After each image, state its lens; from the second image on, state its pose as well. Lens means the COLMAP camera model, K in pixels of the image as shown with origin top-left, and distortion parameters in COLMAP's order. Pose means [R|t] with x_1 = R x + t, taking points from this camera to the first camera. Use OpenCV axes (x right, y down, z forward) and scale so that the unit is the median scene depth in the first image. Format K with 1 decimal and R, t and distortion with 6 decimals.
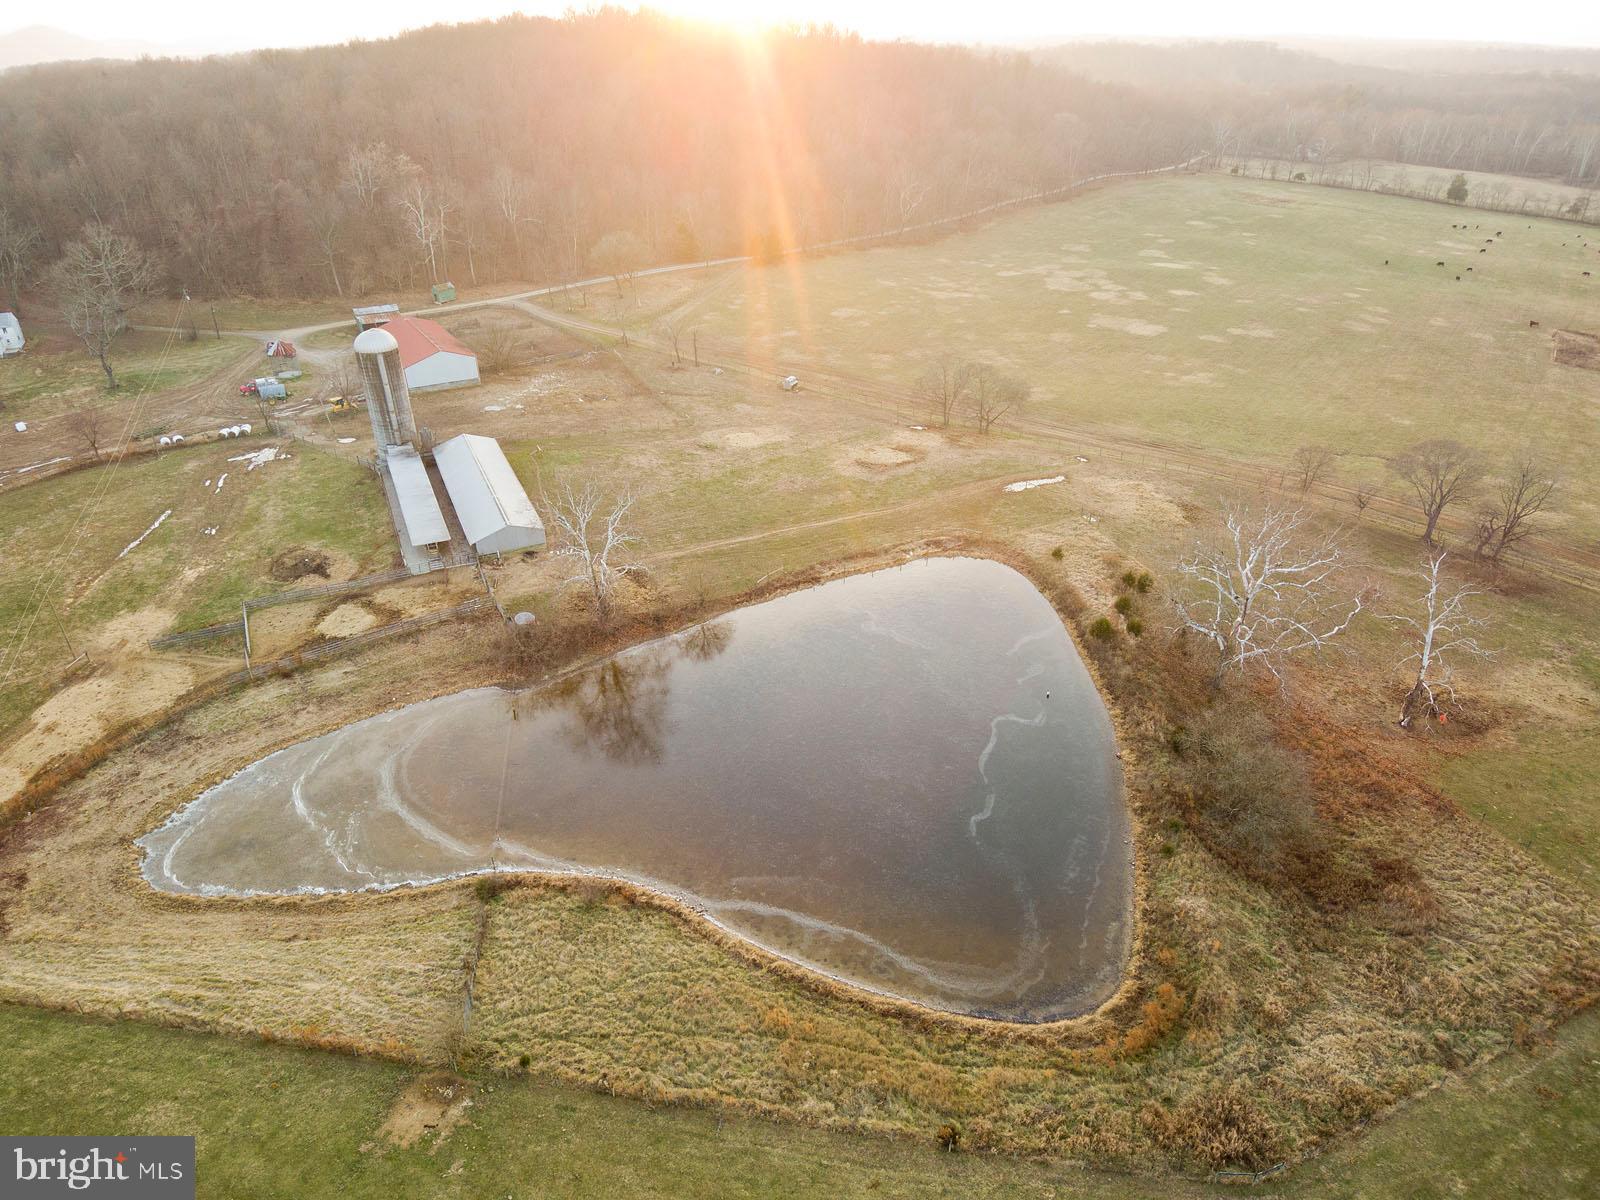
lens RADIAL K [[960.5, 0, 784.8], [0, 960.5, 611.1], [0, 0, 1]] dist [0.069388, -0.091483]
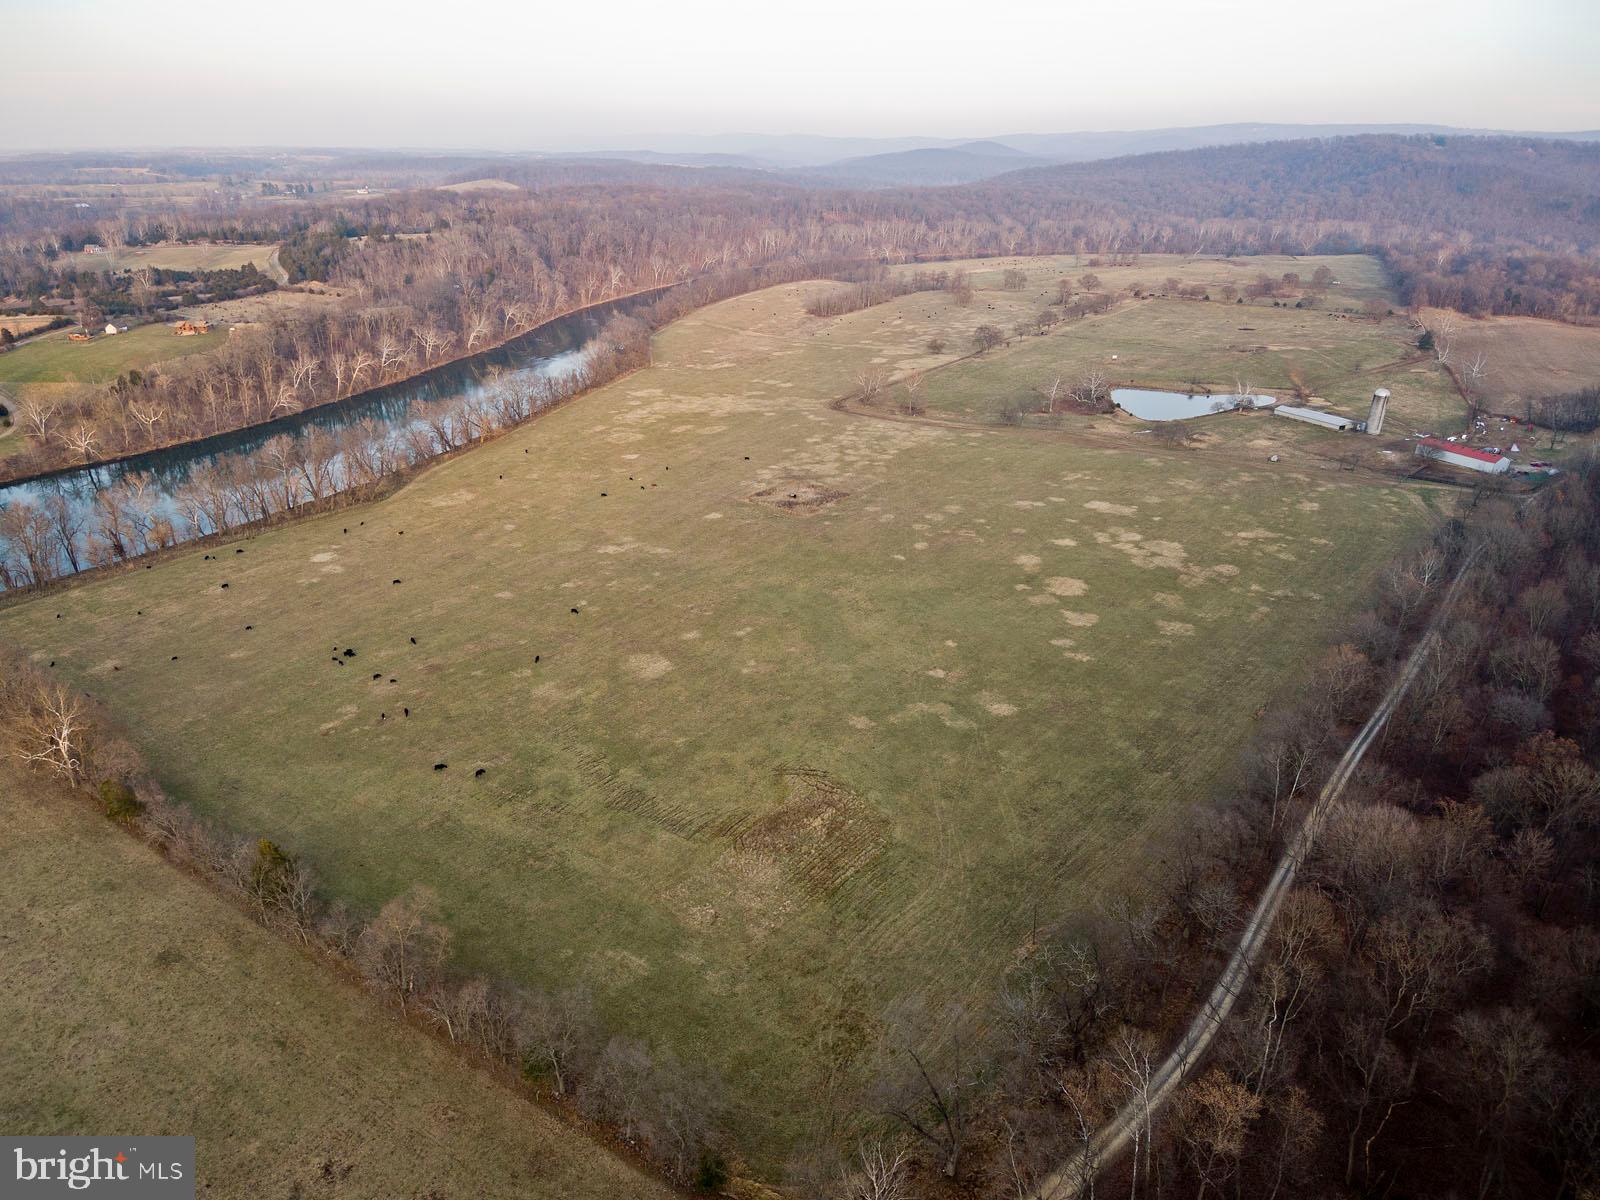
lens RADIAL K [[978.5, 0, 782.2], [0, 978.5, 617.4], [0, 0, 1]] dist [0.018469, -0.041945]
pose [[-0.999951, -0.008821, -0.004522, 1.679334], [-0.008674, 0.557773, 0.829949, -2.805466], [-0.004798, 0.829947, -0.557822, 3.863317]]
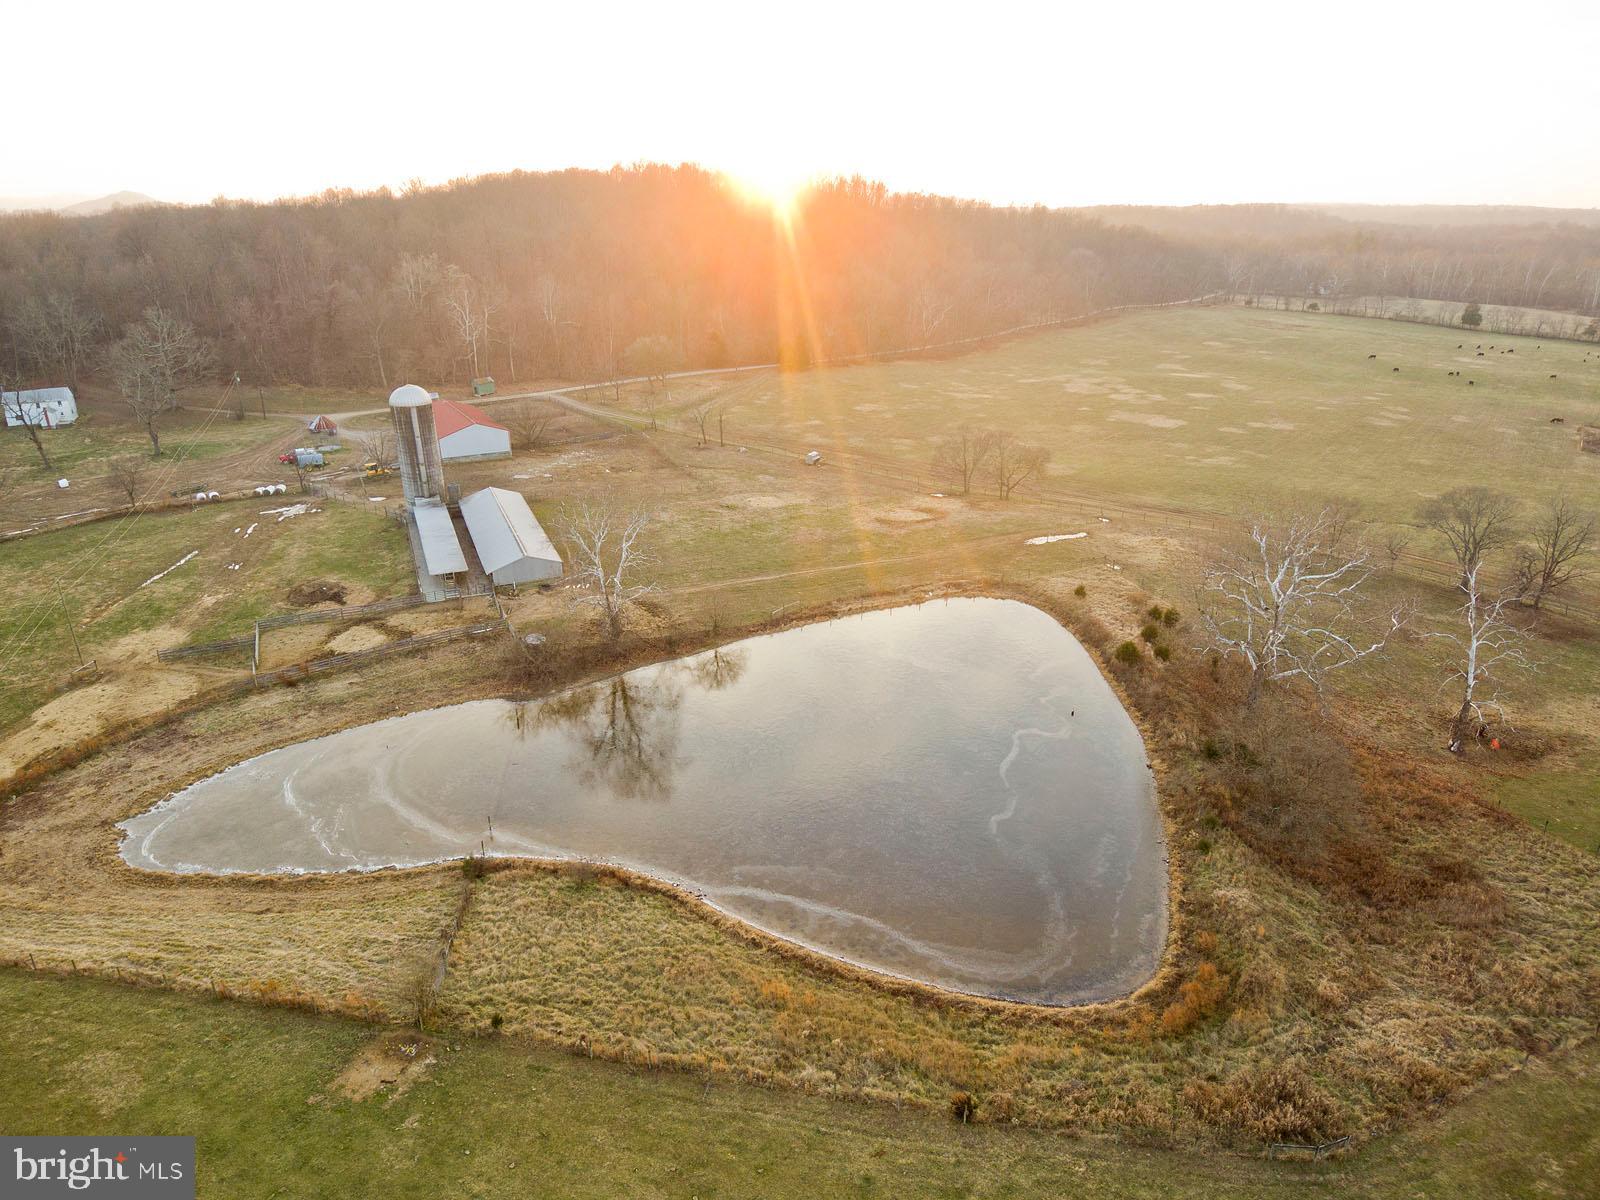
lens RADIAL K [[960.5, 0, 784.6], [0, 960.5, 612.2], [0, 0, 1]] dist [0.069388, -0.091483]
pose [[0.999469, 0.009450, -0.031191, 0.014144], [-0.013827, 0.989589, -0.143256, 0.109694], [0.029512, 0.143611, 0.989194, 0.026397]]
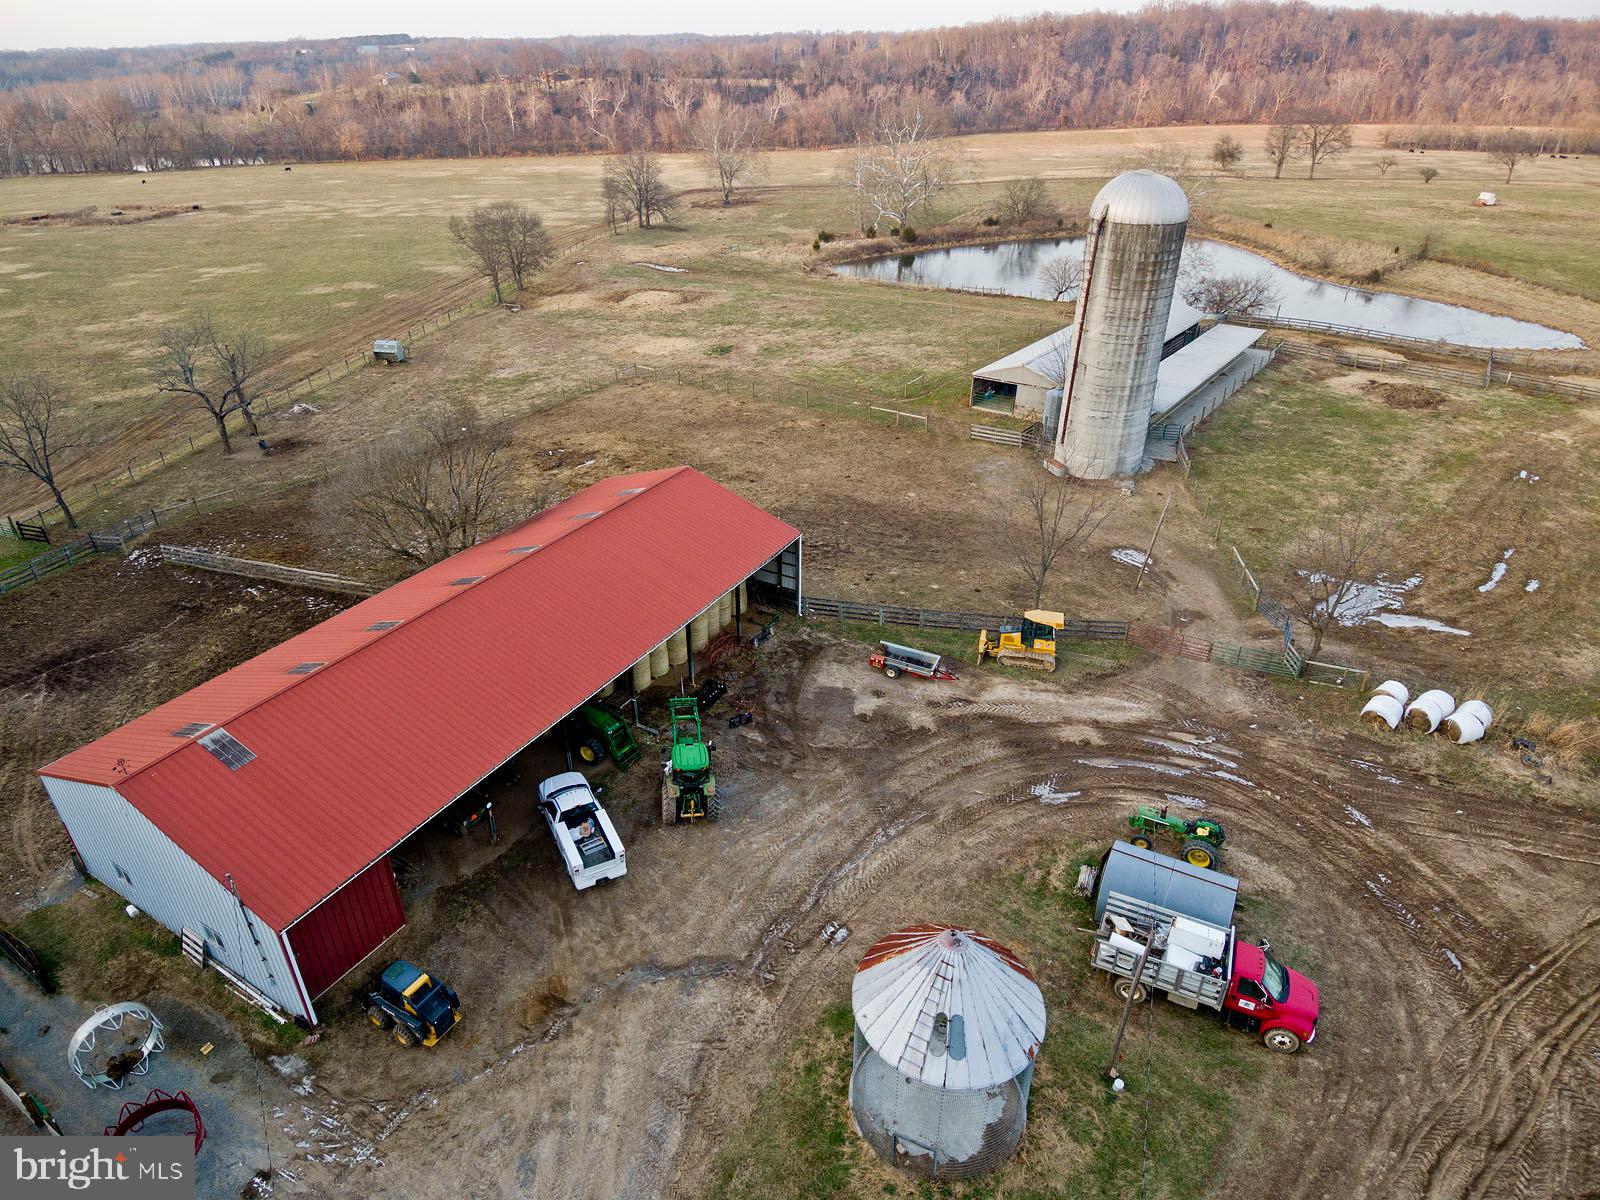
lens RADIAL K [[960.5, 0, 775.5], [0, 960.5, 588.5], [0, 0, 1]] dist [0.069388, -0.091483]
pose [[-0.471869, -0.419908, 0.775253, -0.902459], [0.457955, 0.634650, 0.622493, -0.614009], [-0.753403, 0.648766, -0.107173, 1.528890]]
